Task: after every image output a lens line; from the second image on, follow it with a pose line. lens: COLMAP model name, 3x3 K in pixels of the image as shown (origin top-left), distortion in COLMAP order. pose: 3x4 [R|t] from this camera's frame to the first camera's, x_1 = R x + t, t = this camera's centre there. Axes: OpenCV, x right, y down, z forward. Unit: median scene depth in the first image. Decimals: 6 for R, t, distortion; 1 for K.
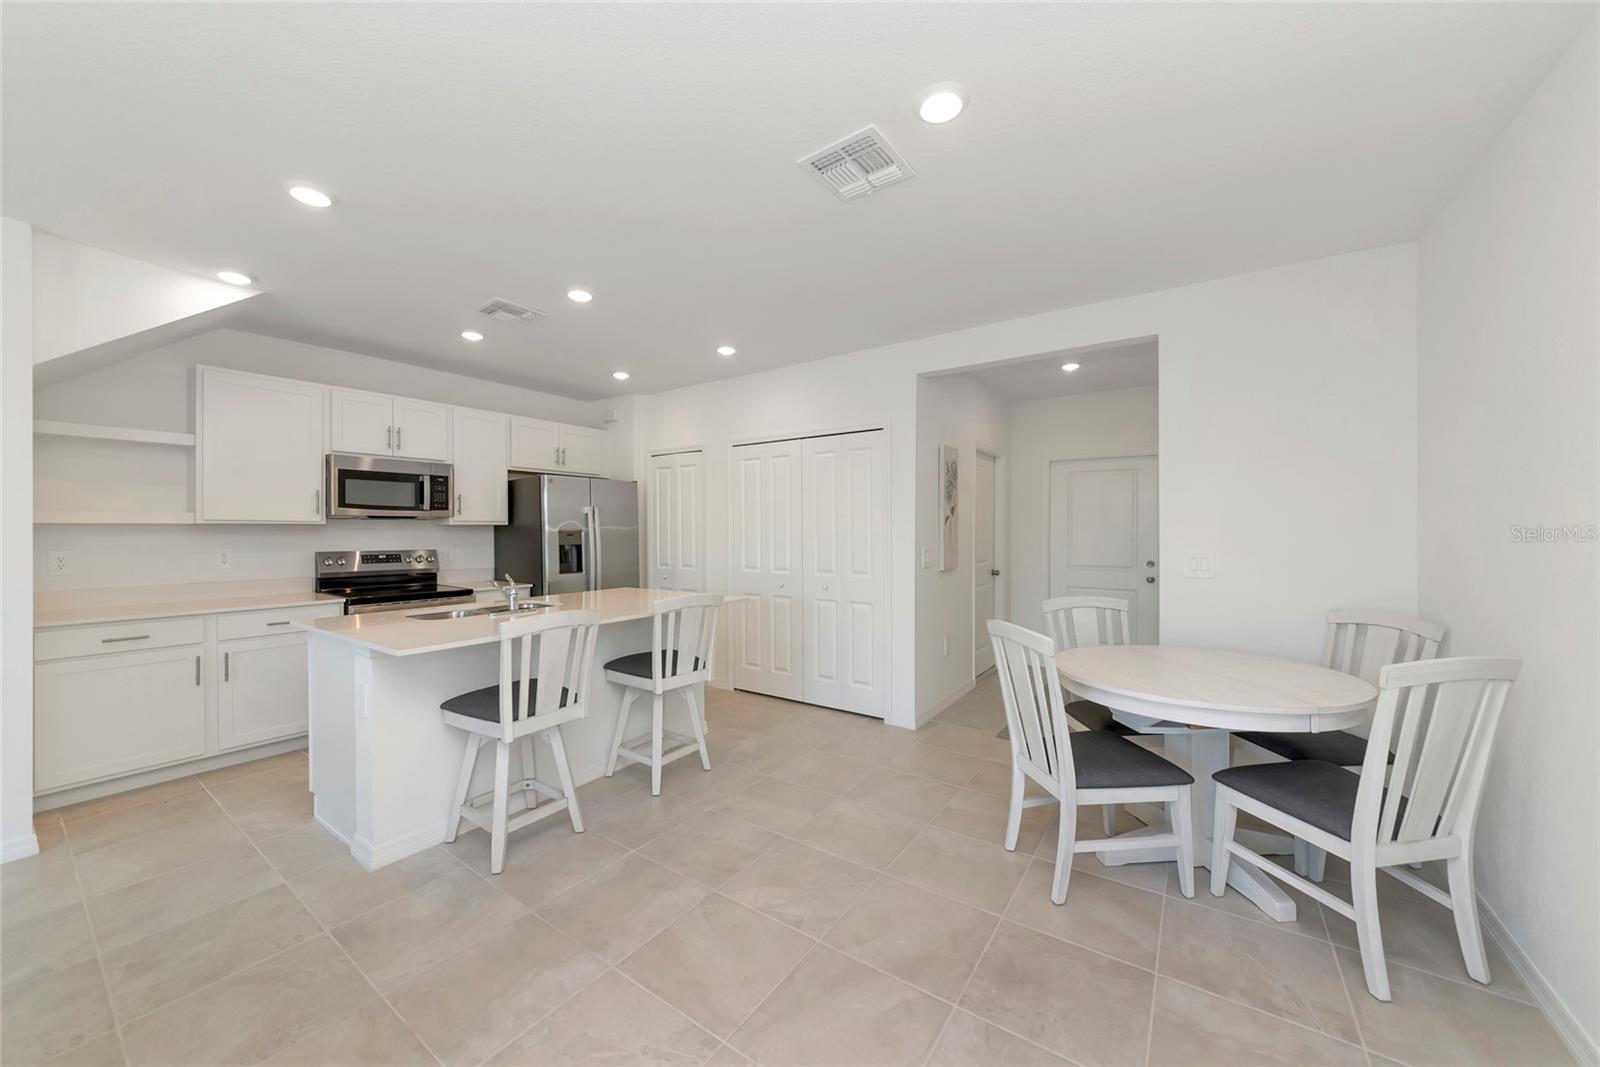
lens RADIAL K [[582.1, 0, 797.2], [0, 582.1, 526.9], [0, 0, 1]] dist [-0.008361, -0.000181]
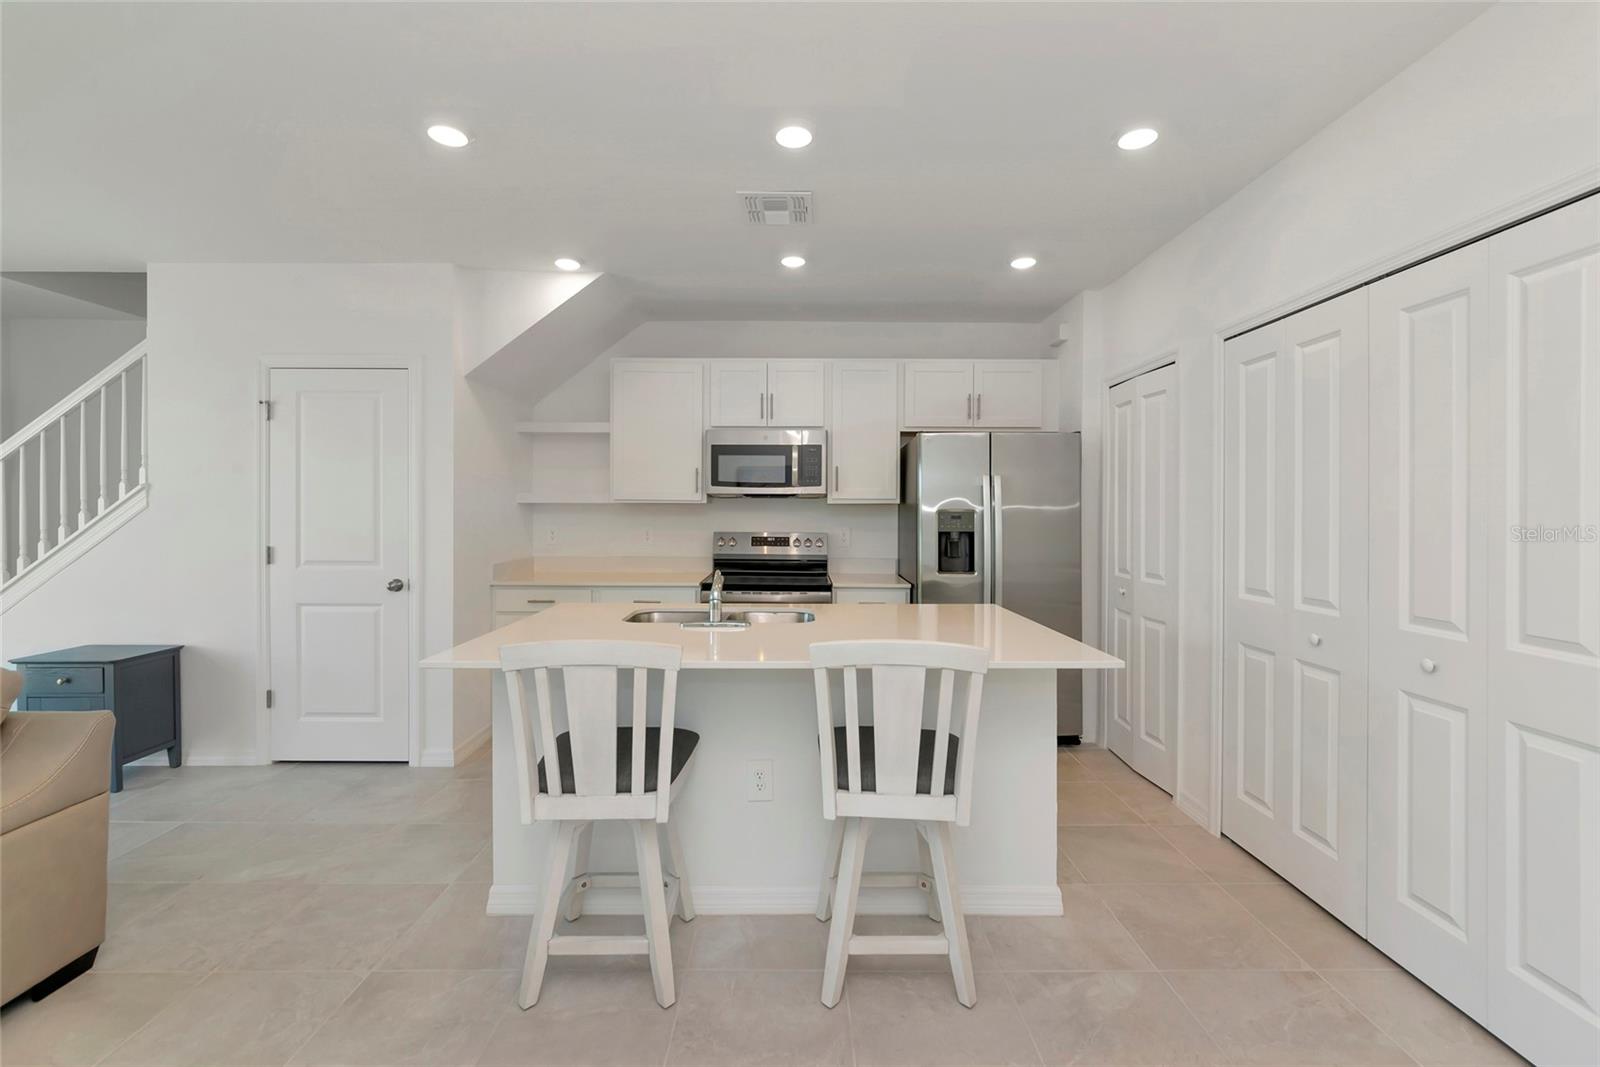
lens RADIAL K [[679.0, 0, 796.0], [0, 679.0, 512.6], [0, 0, 1]] dist [-0.000826, 0.000072]
pose [[0.575542, 0.005283, -0.817755, 0.179463], [0.000382, 0.999977, 0.006729, 0.002610], [0.817772, -0.004186, 0.575527, 0.443923]]
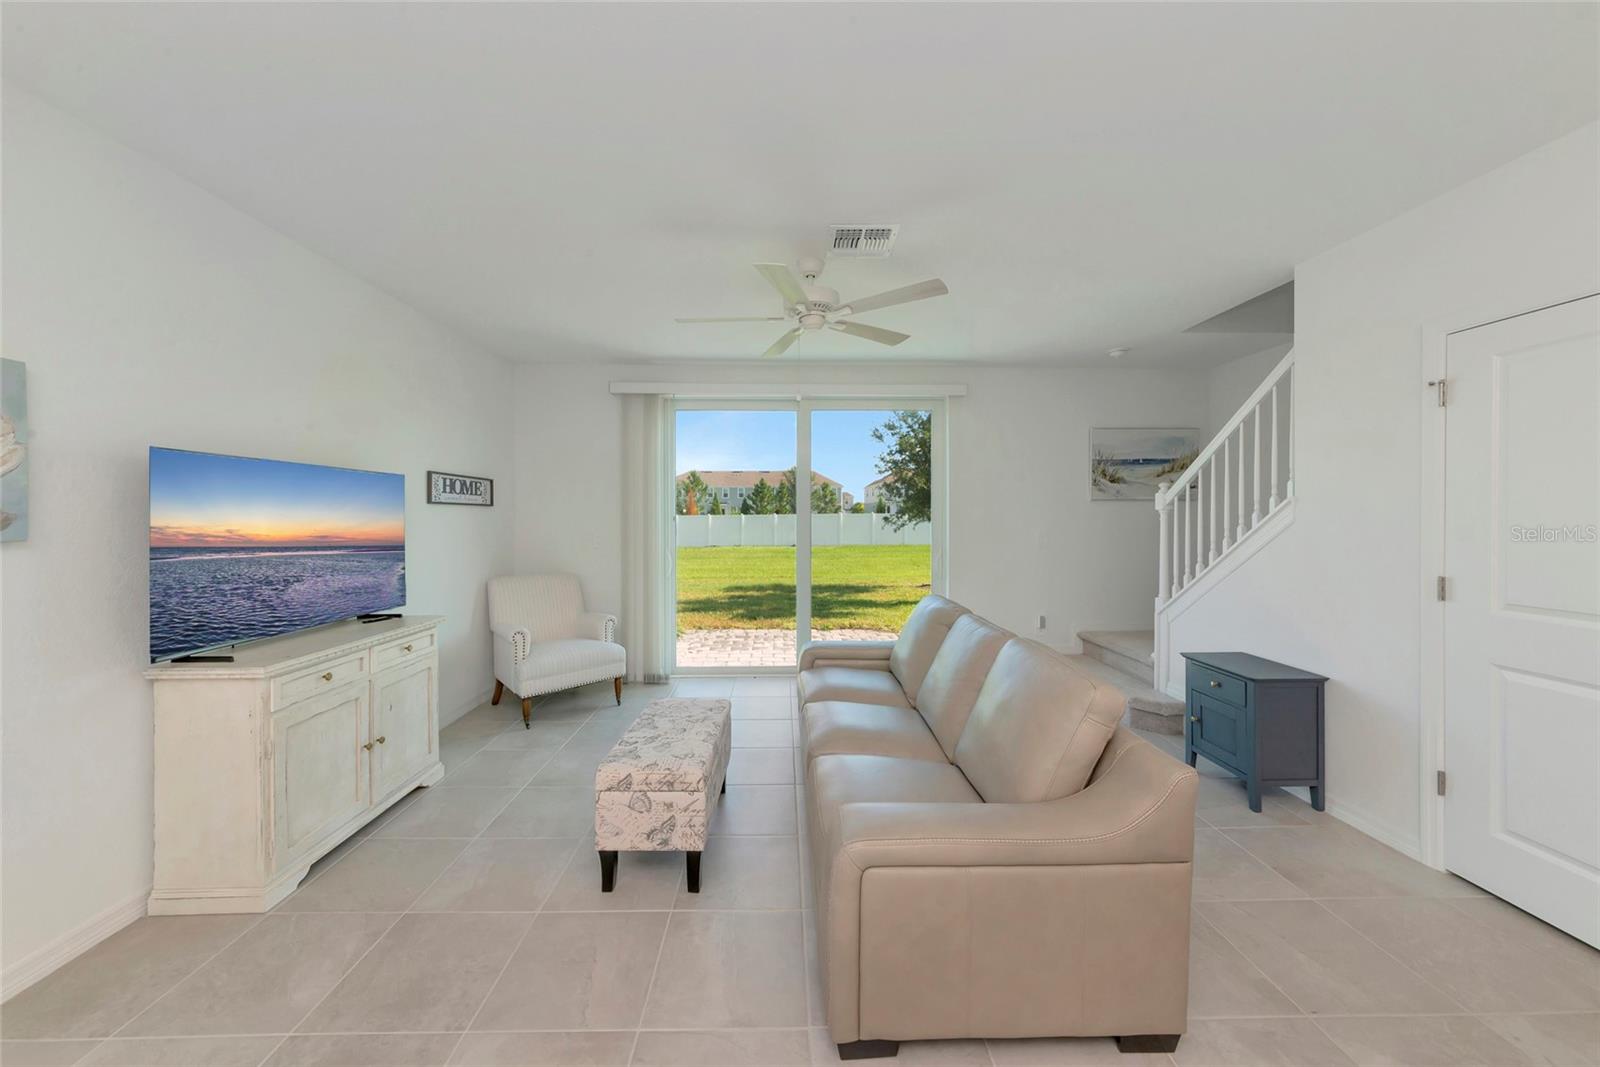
lens RADIAL K [[559.3, 0, 795.8], [0, 559.3, 520.5], [0, 0, 1]] dist [-0.006202, -0.000062]
pose [[-0.803359, 0.005960, -0.595465, -0.108919], [0.005251, 0.999982, 0.002924, -0.006343], [0.595472, -0.000778, -0.803376, 0.448839]]
